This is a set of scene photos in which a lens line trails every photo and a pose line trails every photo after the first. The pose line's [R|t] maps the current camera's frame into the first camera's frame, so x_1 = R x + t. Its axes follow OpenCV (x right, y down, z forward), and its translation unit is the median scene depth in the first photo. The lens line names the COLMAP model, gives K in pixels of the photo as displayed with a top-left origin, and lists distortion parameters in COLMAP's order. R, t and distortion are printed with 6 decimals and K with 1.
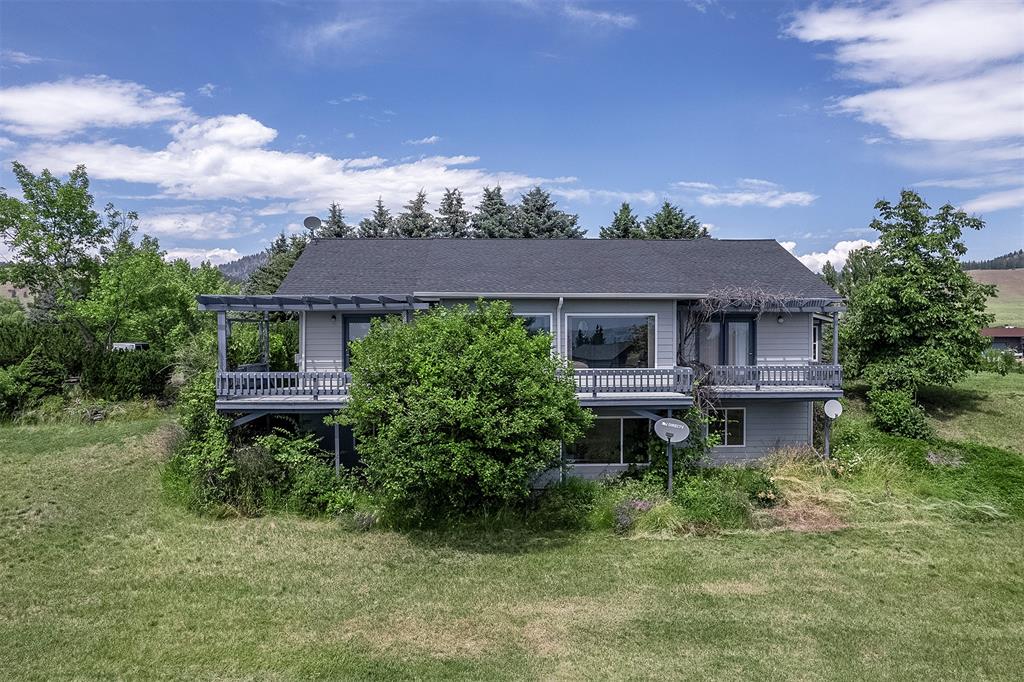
lens RADIAL K [[653.0, 0, 494.8], [0, 653.0, 348.4], [0, 0, 1]] dist [-0.062440, 0.045191]
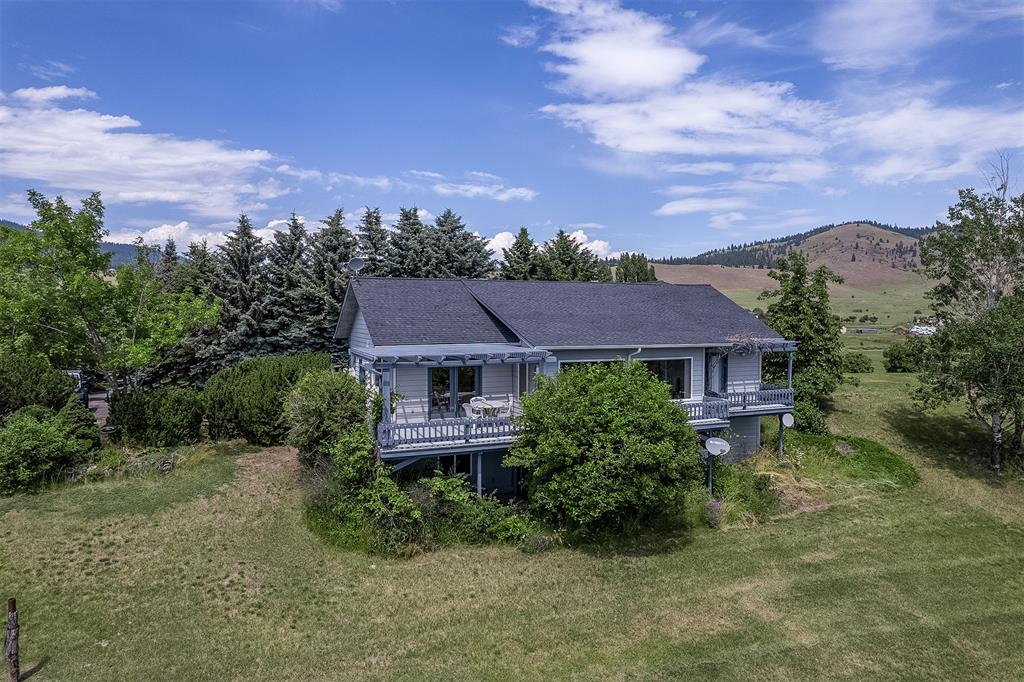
lens RADIAL K [[653.0, 0, 494.1], [0, 653.0, 338.7], [0, 0, 1]] dist [-0.062440, 0.045191]
pose [[0.934361, -0.012543, 0.356107, -0.637224], [0.008776, 0.999887, 0.012194, -0.118250], [-0.356220, -0.008268, 0.934365, -0.089842]]
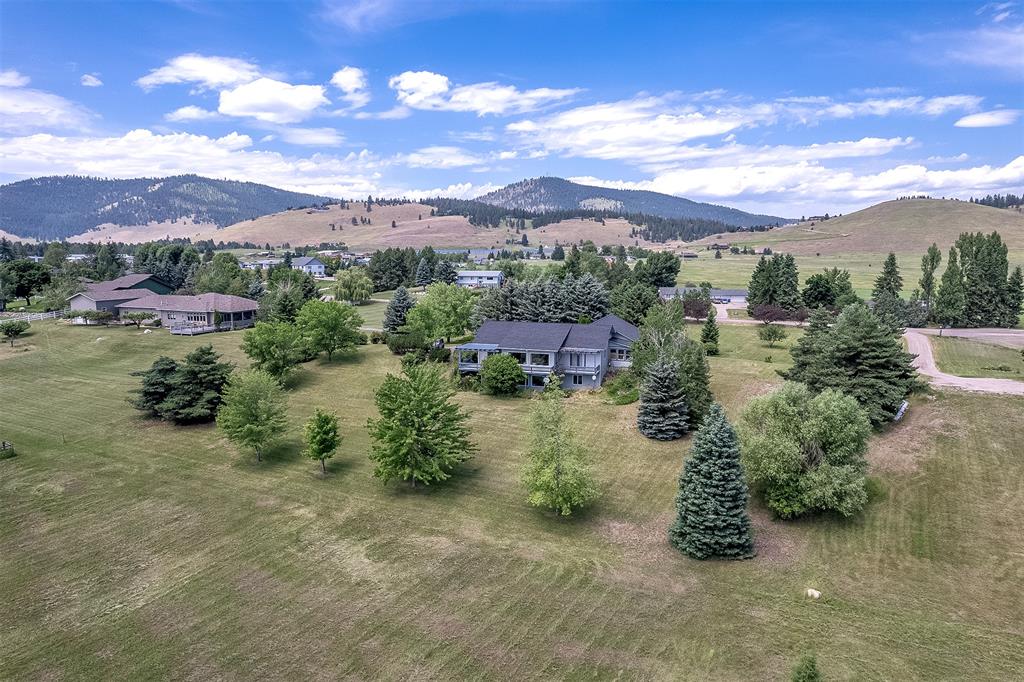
lens RADIAL K [[653.0, 0, 503.8], [0, 653.0, 345.6], [0, 0, 1]] dist [-0.062440, 0.045191]
pose [[0.930183, 0.049354, -0.363763, 1.700074], [-0.005202, 0.992594, 0.121370, -0.698208], [0.367059, -0.111004, 0.923551, -3.473265]]
